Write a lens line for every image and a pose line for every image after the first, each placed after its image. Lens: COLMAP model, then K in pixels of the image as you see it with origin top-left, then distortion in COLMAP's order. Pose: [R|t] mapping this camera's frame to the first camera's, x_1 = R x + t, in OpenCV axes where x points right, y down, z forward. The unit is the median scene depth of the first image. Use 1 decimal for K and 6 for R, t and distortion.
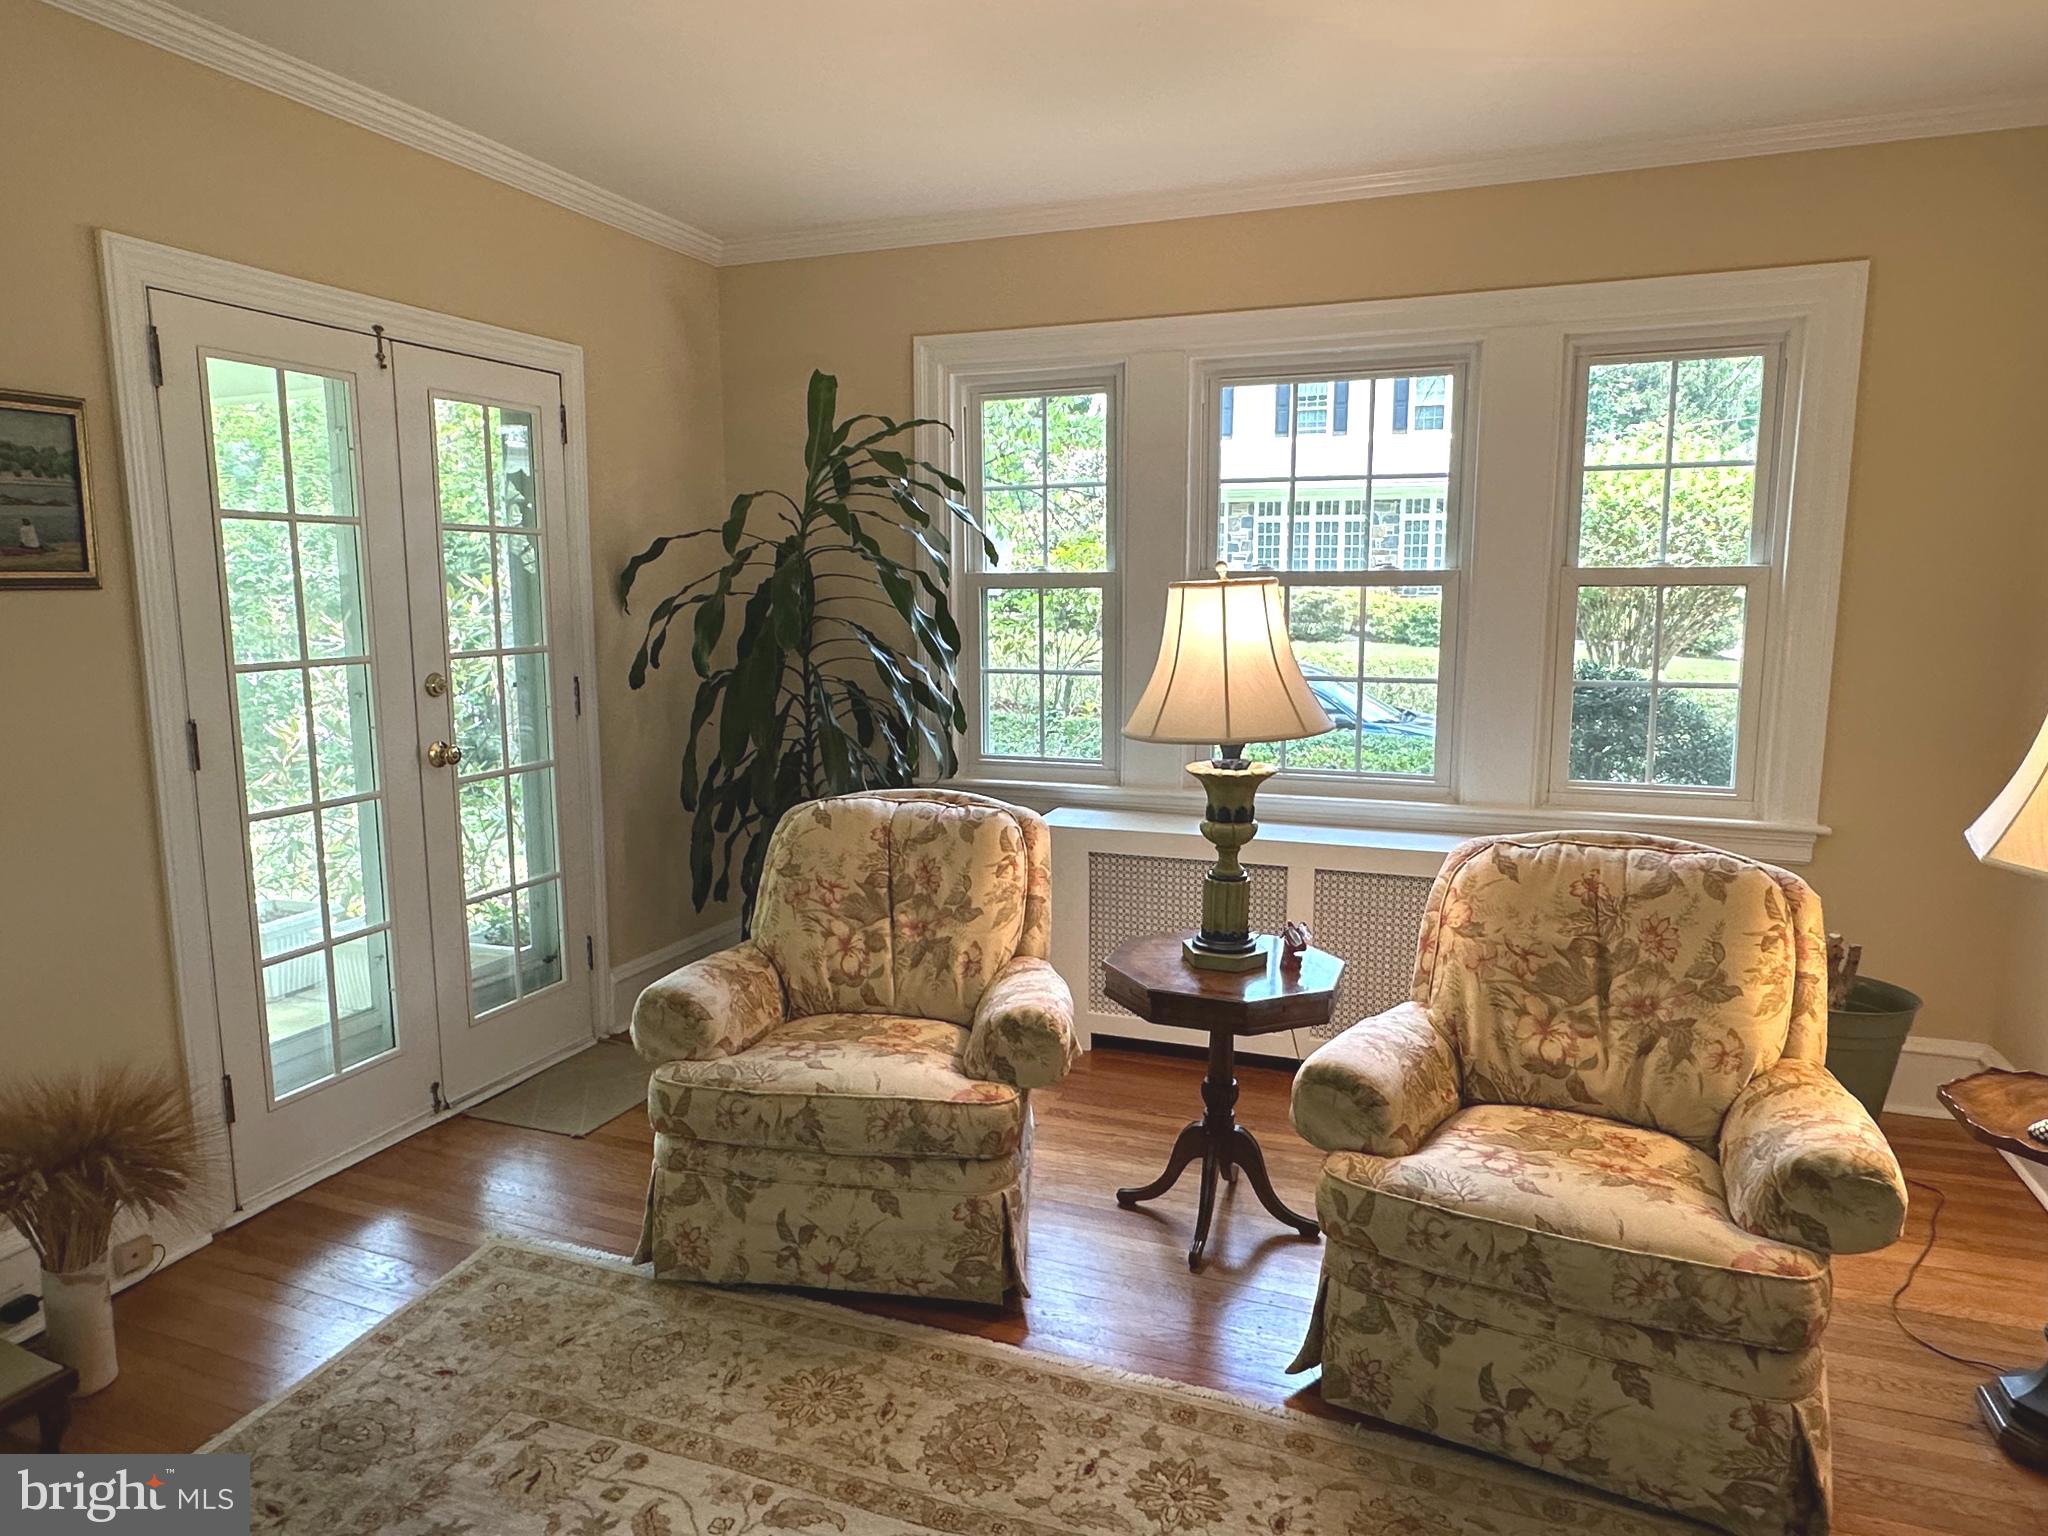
lens RADIAL K [[1259.1, 0, 1024.0], [0, 1259.1, 768.0], [0, 0, 1]] dist [-0.000600, -0.000107]
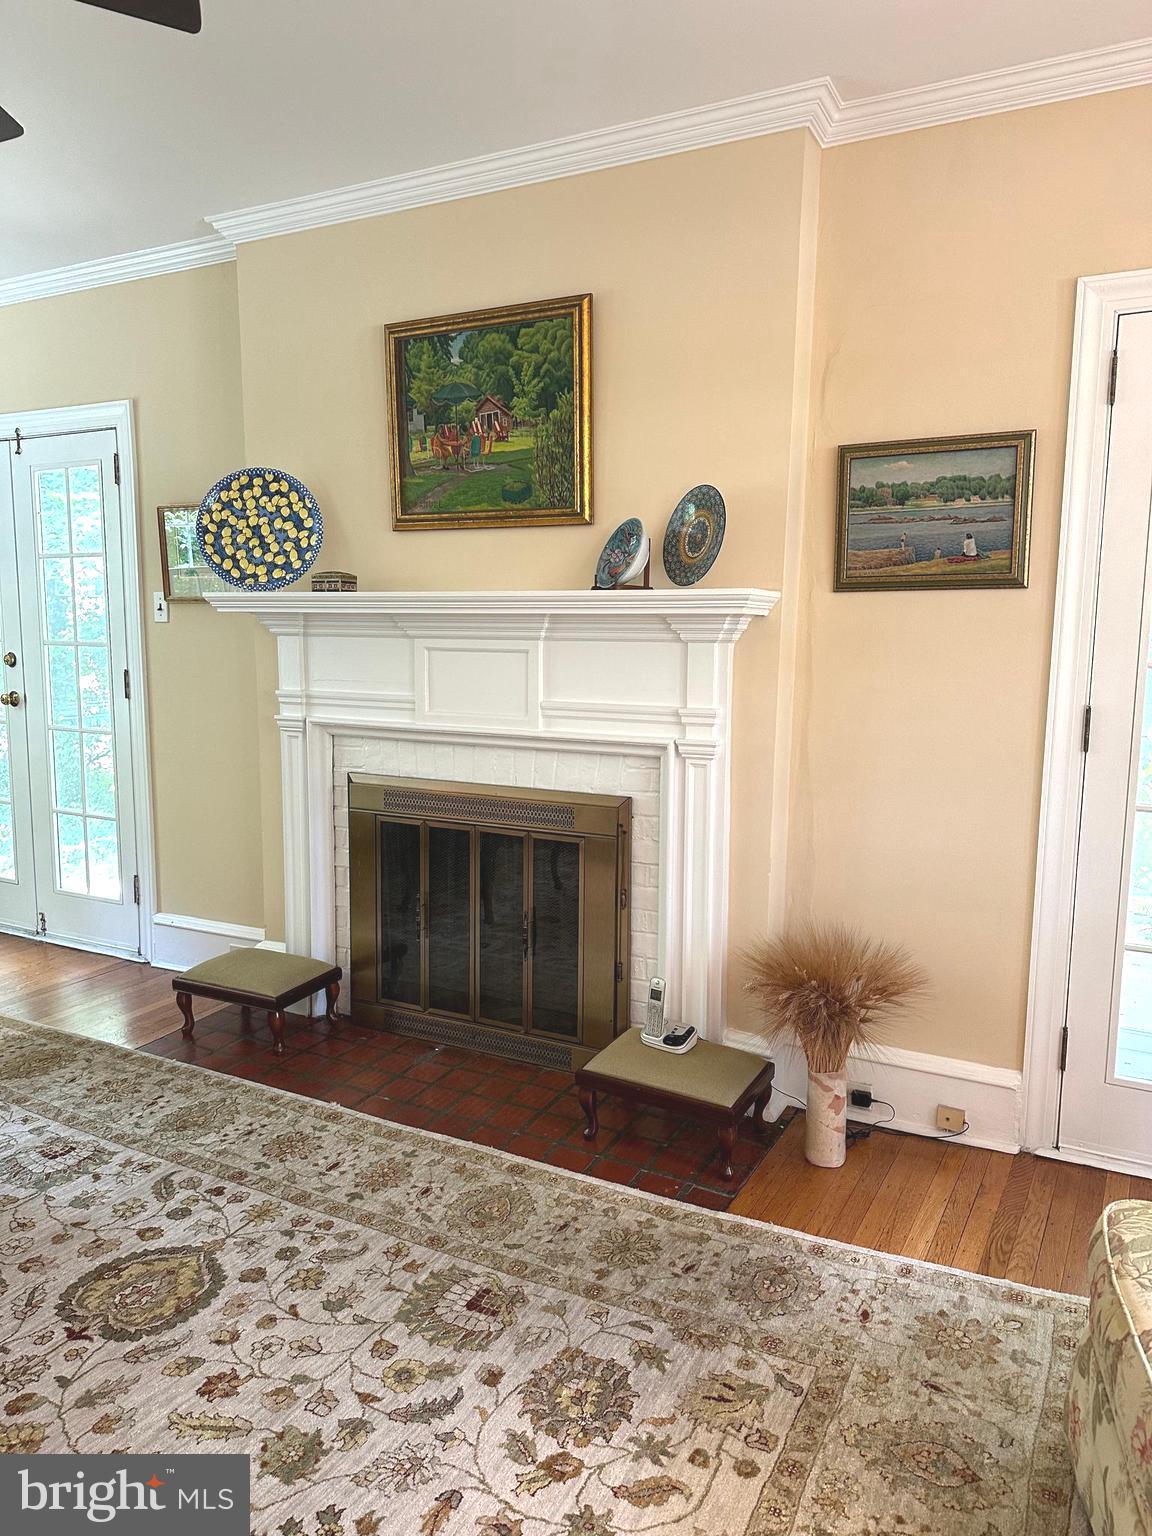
lens RADIAL K [[1099.5, 0, 576.0], [0, 1099.5, 768.0], [0, 0, 1]] dist [0.039826, -0.039074]
pose [[-0.122657, 0.138785, -0.982697, 0.410134], [-0.146227, 0.976840, 0.156209, -0.079908], [0.981617, 0.162857, -0.099522, 0.747282]]
